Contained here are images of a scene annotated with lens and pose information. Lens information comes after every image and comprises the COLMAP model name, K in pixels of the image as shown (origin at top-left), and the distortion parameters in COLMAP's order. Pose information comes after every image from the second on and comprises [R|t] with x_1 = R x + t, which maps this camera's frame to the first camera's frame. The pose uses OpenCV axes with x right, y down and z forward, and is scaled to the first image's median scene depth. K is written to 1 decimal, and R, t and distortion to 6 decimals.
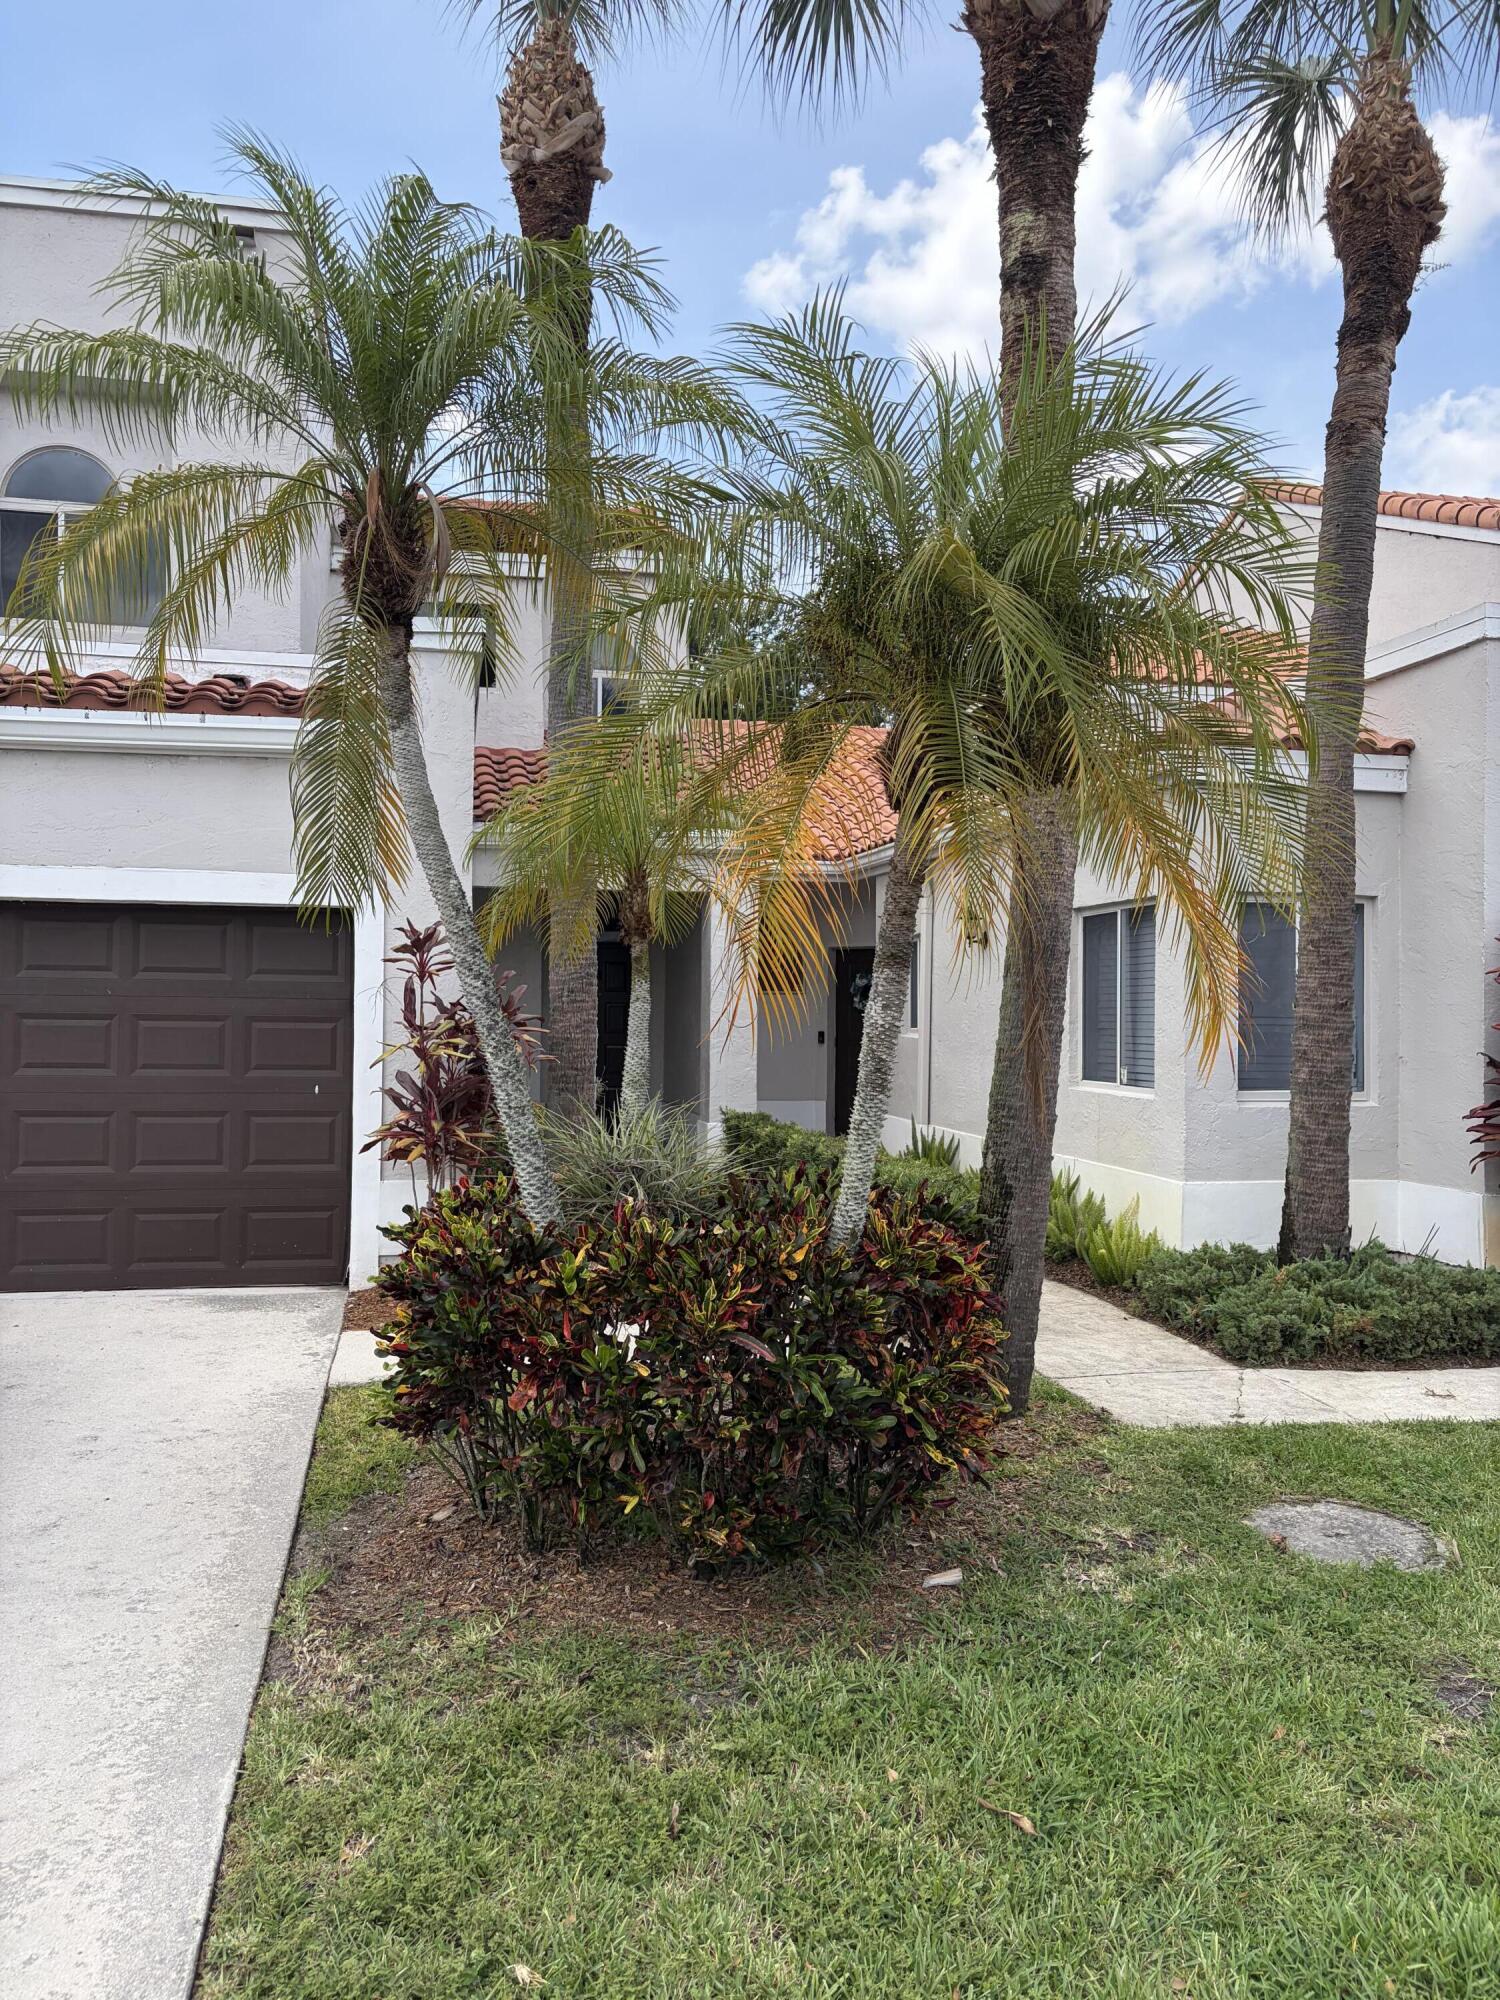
lens RADIAL K [[1510.2, 0, 742.8], [0, 1510.2, 1016.8], [0, 0, 1]] dist [0.046178, -0.057497]
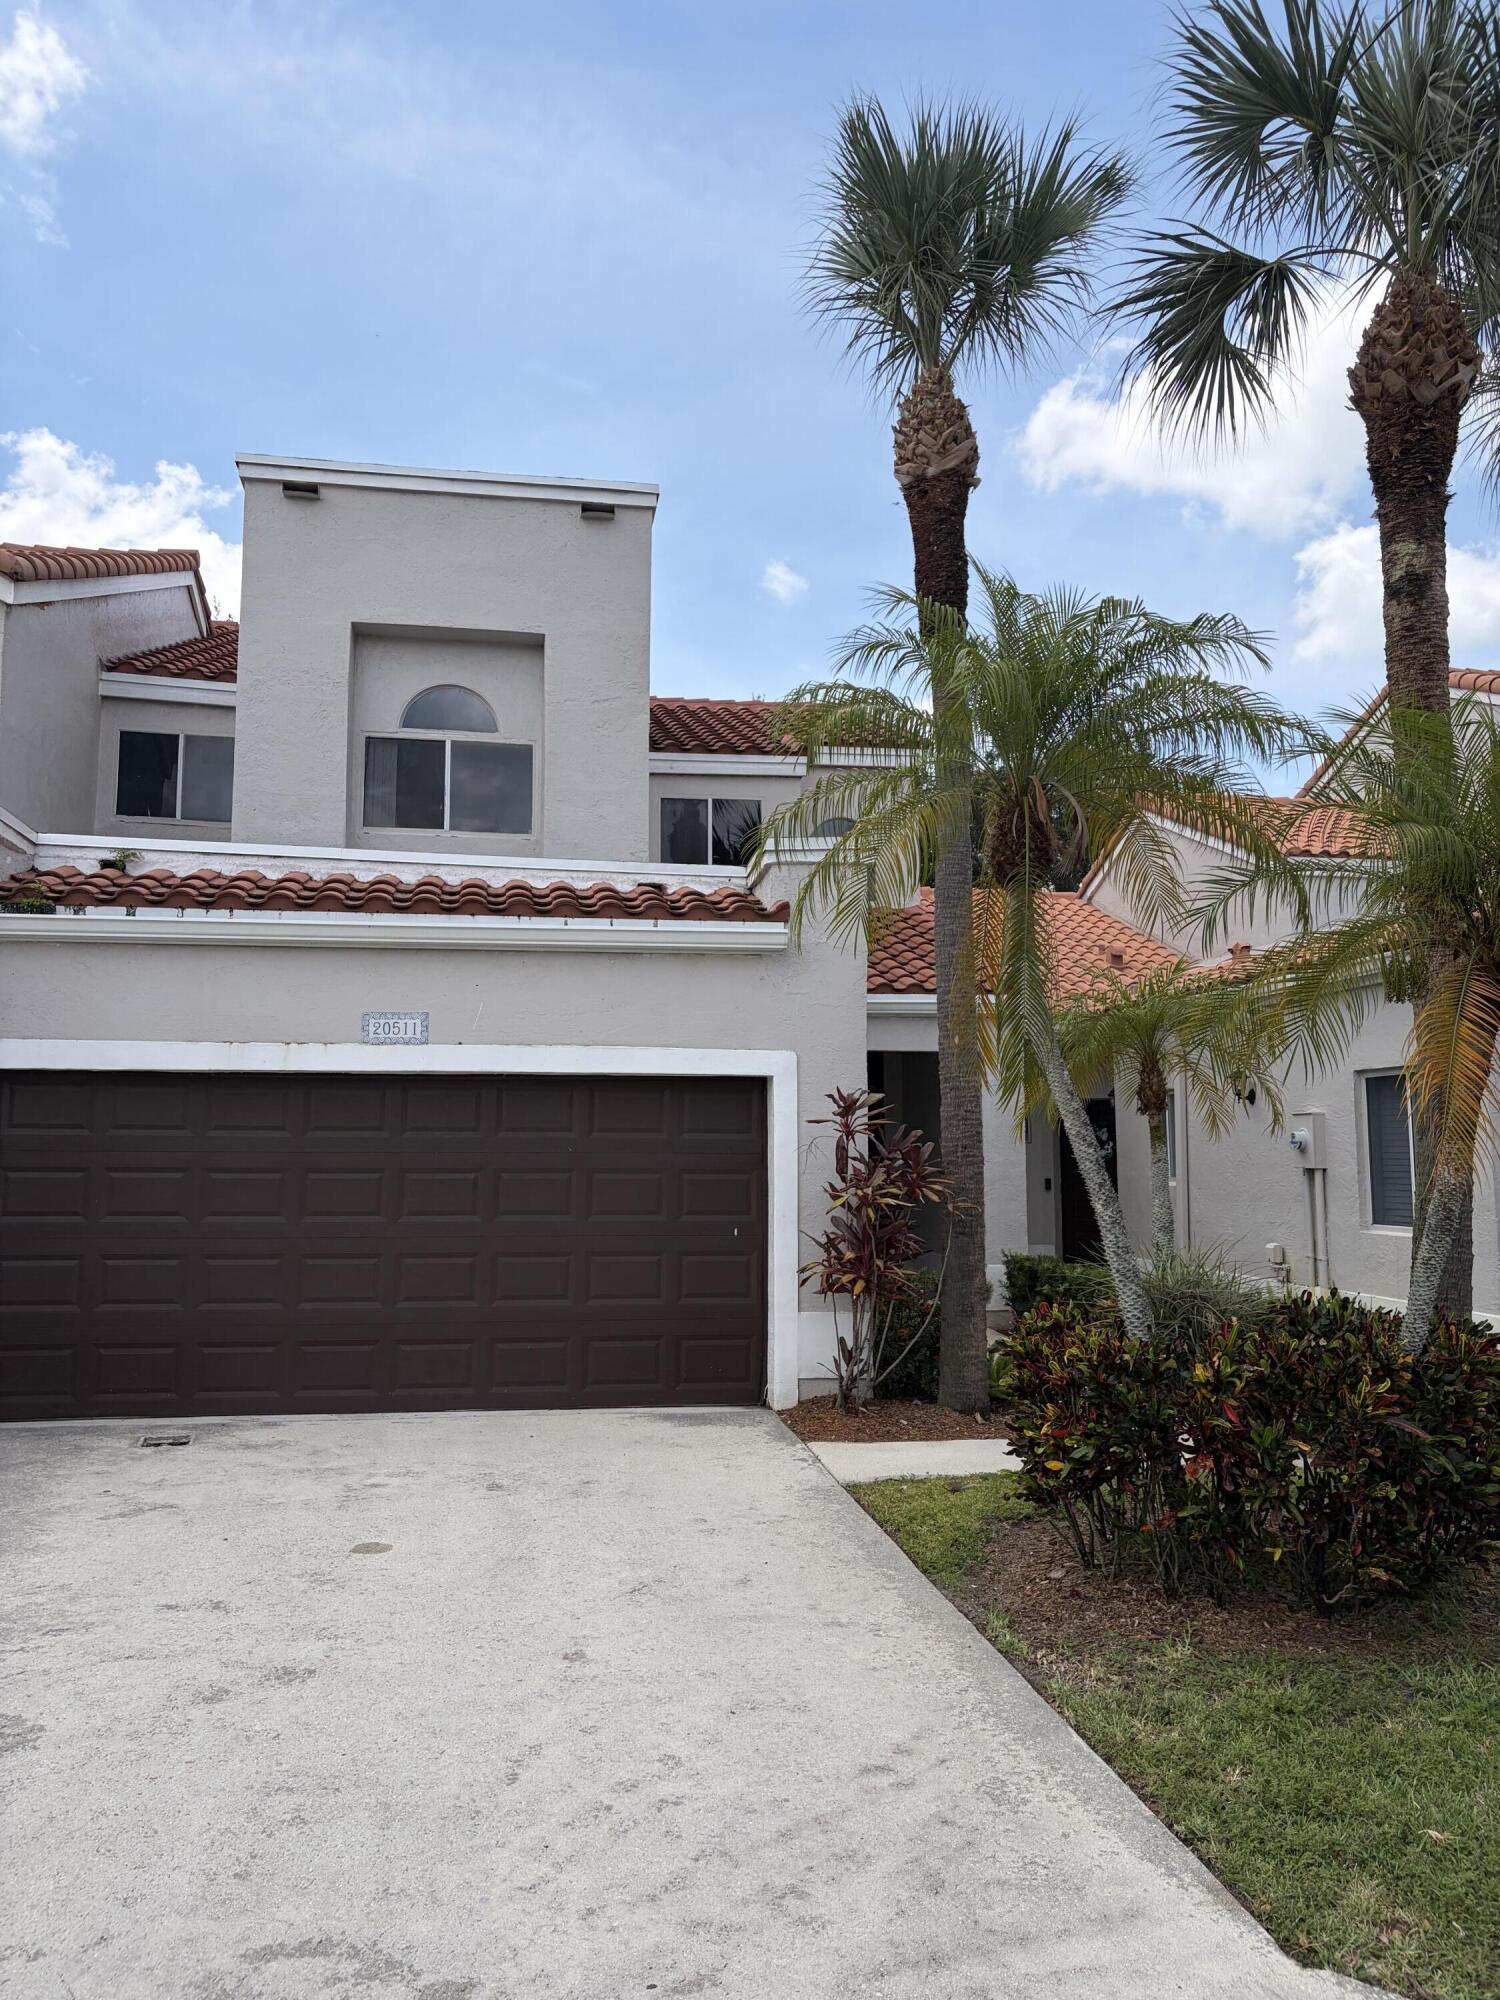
lens RADIAL K [[1510.2, 0, 743.6], [0, 1510.2, 987.3], [0, 0, 1]] dist [0.046178, -0.057497]
pose [[0.999028, -0.007849, -0.043383, -0.237539], [0.002884, 0.993552, -0.113337, -0.008362], [0.043993, 0.113102, 0.992609, -0.189479]]
